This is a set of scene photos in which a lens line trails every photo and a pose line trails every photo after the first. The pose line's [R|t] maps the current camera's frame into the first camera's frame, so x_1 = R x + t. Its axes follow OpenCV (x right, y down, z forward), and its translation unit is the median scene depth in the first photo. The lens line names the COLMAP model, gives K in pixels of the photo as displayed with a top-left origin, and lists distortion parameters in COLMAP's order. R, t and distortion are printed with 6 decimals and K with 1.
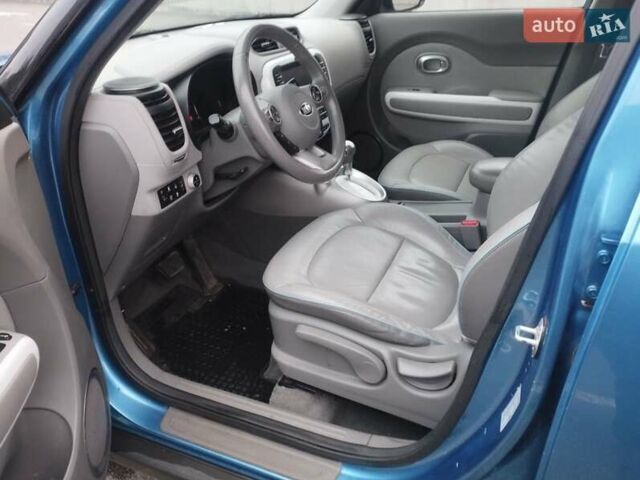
lens RADIAL K [[532.4, 0, 318.6], [0, 532.4, 241.7], [0, 0, 1]] dist [0.107680, -0.126268]
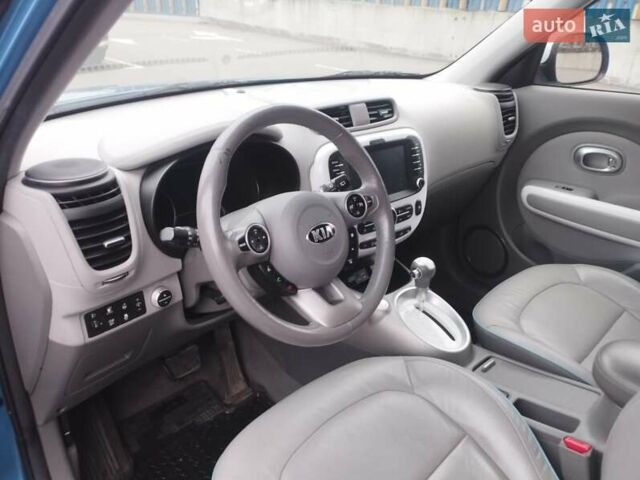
lens RADIAL K [[532.4, 0, 318.6], [0, 532.4, 241.7], [0, 0, 1]] dist [0.107680, -0.126268]
pose [[0.935781, 0.190690, -0.296566, 0.173109], [-0.207869, 0.977778, -0.027202, -0.216421], [0.284789, 0.087102, 0.954625, 0.360901]]
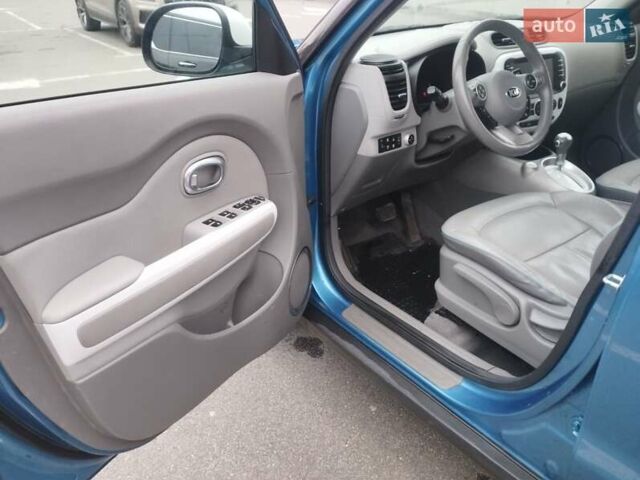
lens RADIAL K [[532.4, 0, 318.6], [0, 532.4, 241.7], [0, 0, 1]] dist [0.107680, -0.126268]
pose [[0.867731, 0.233191, -0.438935, 0.205110], [-0.236431, 0.970454, 0.048169, 0.117713], [0.437199, 0.061980, 0.897227, -0.242320]]
